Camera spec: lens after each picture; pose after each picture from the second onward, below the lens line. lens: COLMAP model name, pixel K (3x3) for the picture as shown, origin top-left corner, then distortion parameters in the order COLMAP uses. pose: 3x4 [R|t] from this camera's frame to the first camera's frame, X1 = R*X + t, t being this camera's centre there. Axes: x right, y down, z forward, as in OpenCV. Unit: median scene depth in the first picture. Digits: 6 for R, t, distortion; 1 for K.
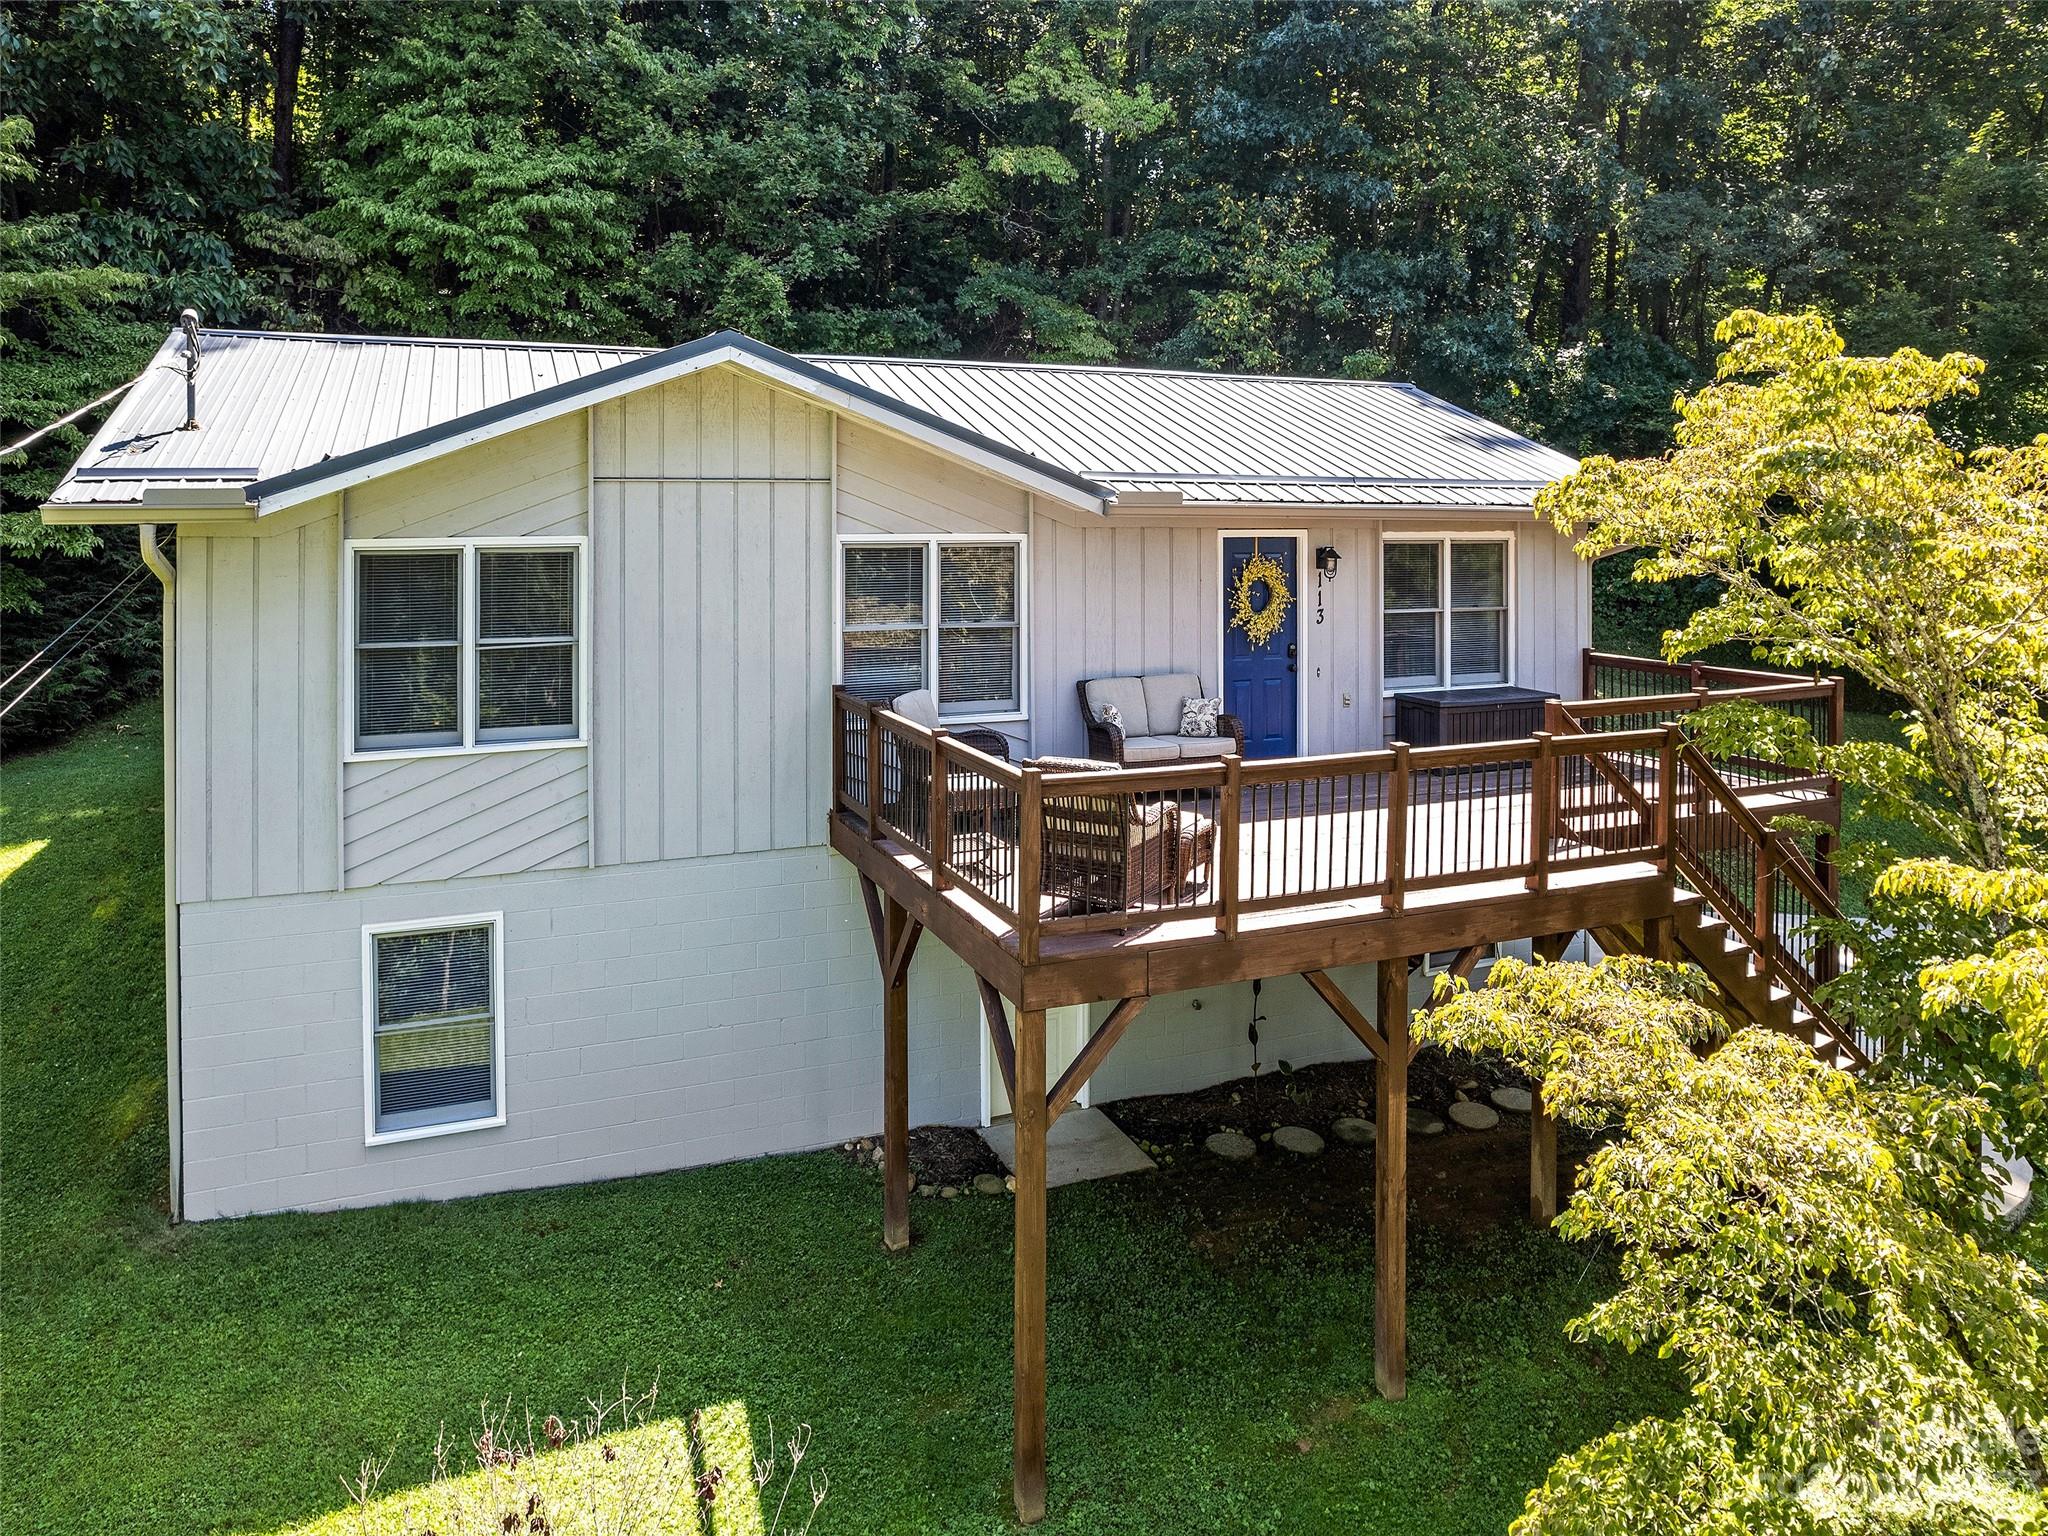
lens RADIAL K [[1355.4, 0, 1027.5], [0, 1355.4, 605.8], [0, 0, 1]] dist [-0.007372, -0.001097]
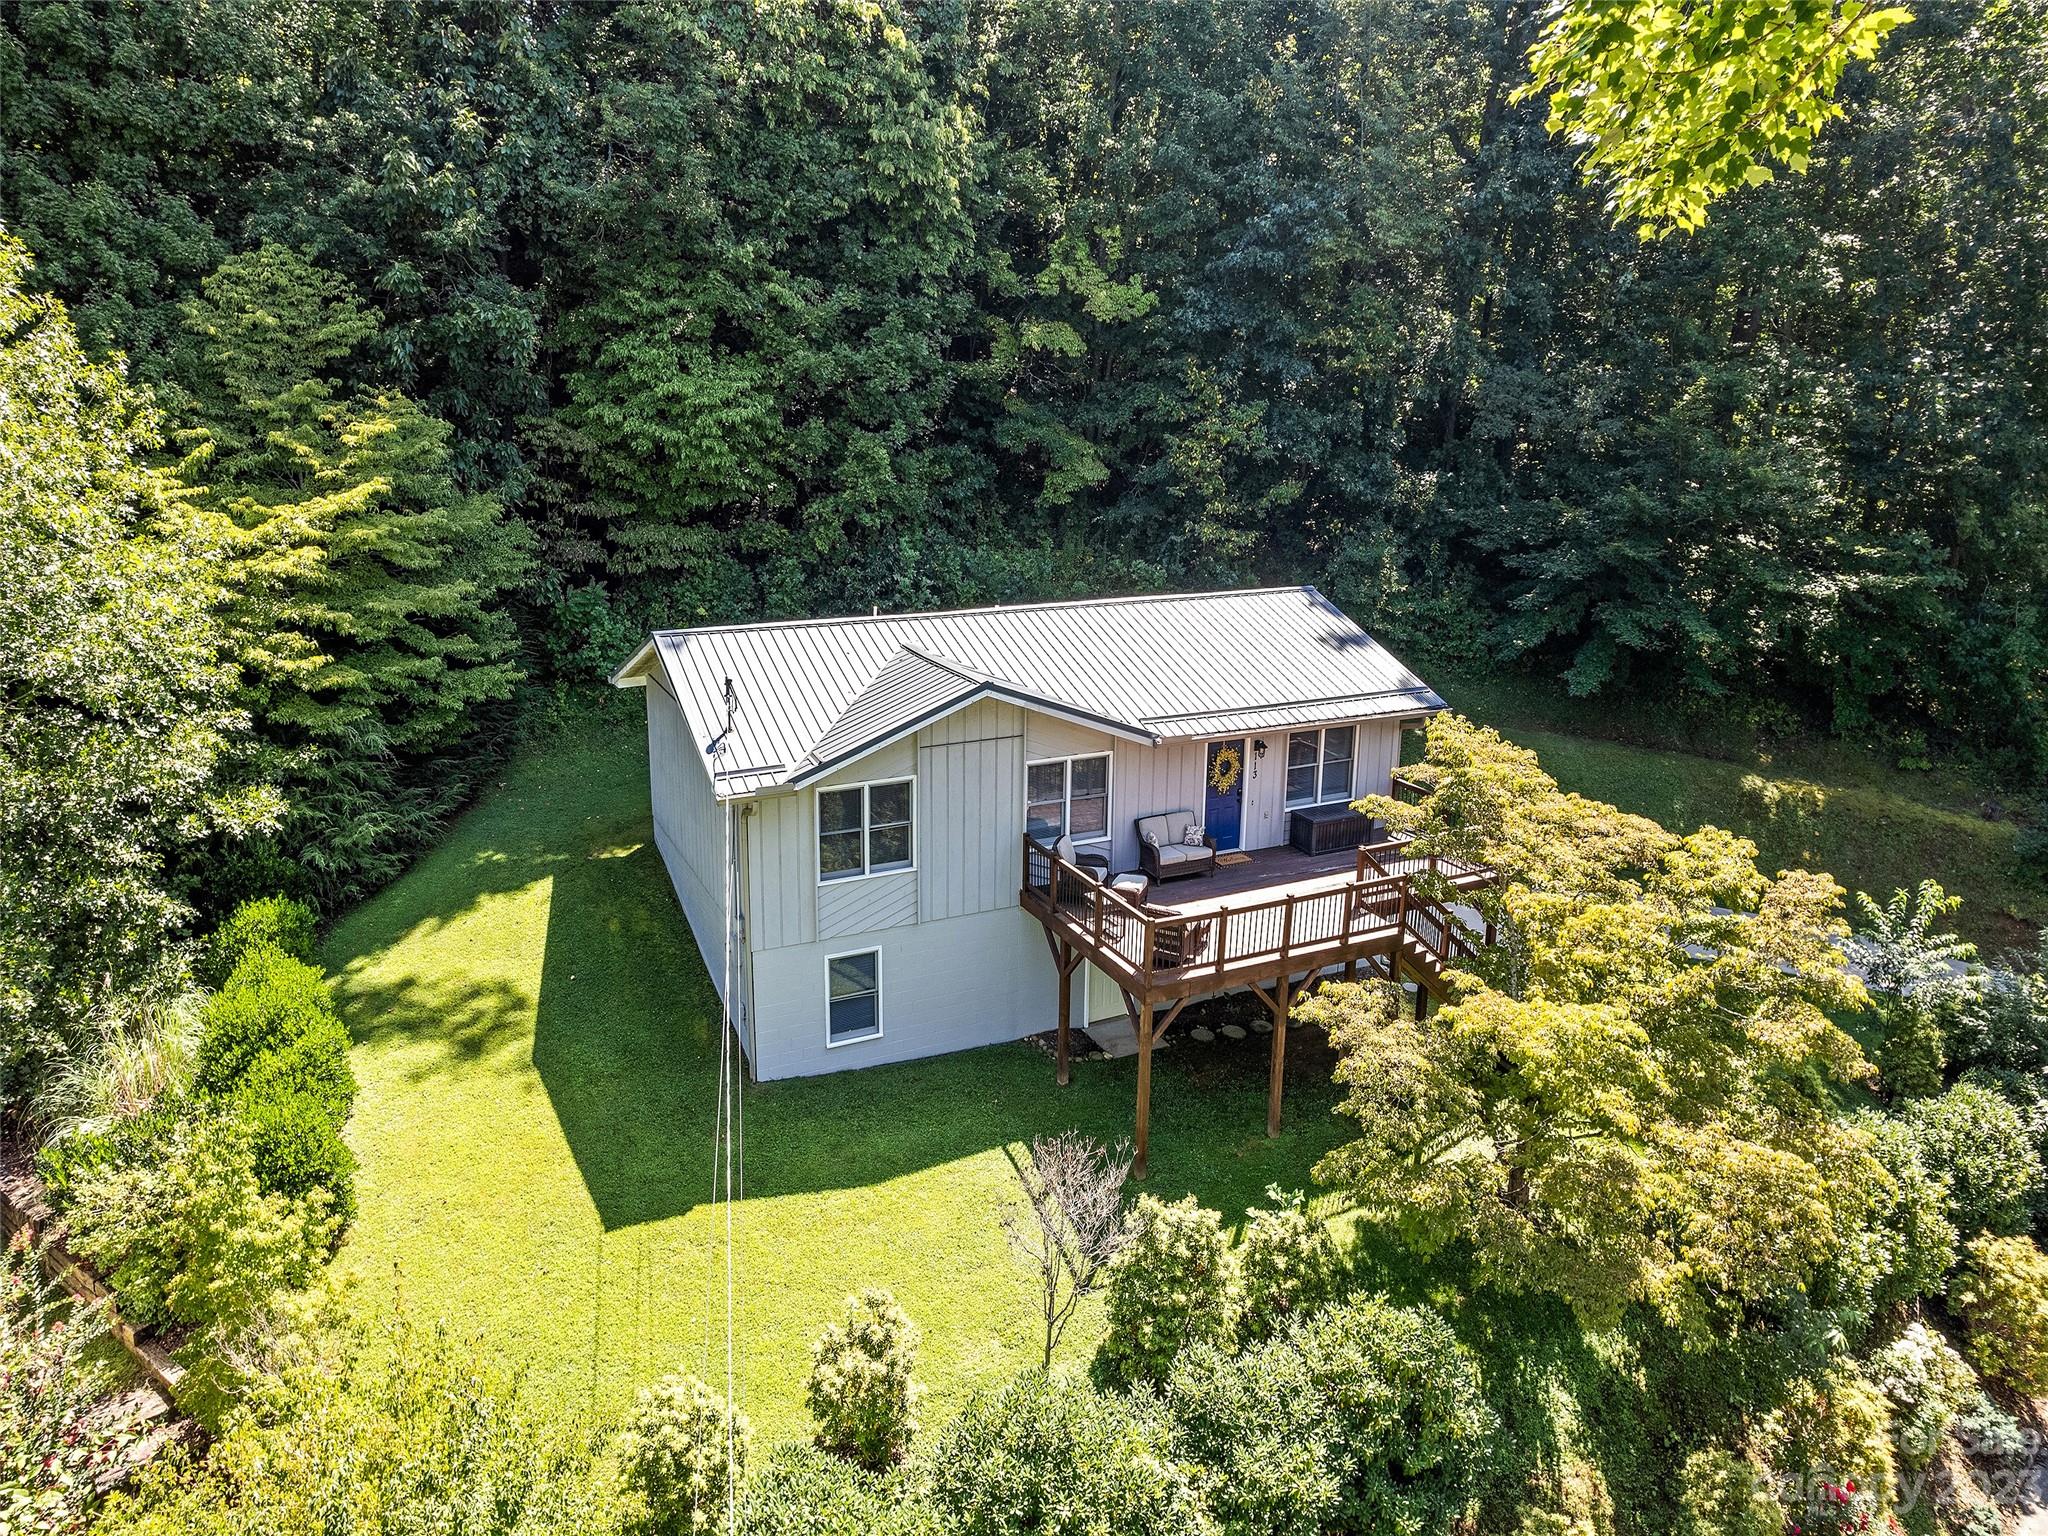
lens RADIAL K [[1310.4, 0, 1024.0], [0, 1310.4, 768.0], [0, 0, 1]] dist [0.003613, 0.001320]
pose [[0.998078, -0.003644, 0.061870, -0.237924], [-0.010295, 0.974653, 0.223486, -0.434663], [-0.061116, -0.223694, 0.972741, -0.828524]]
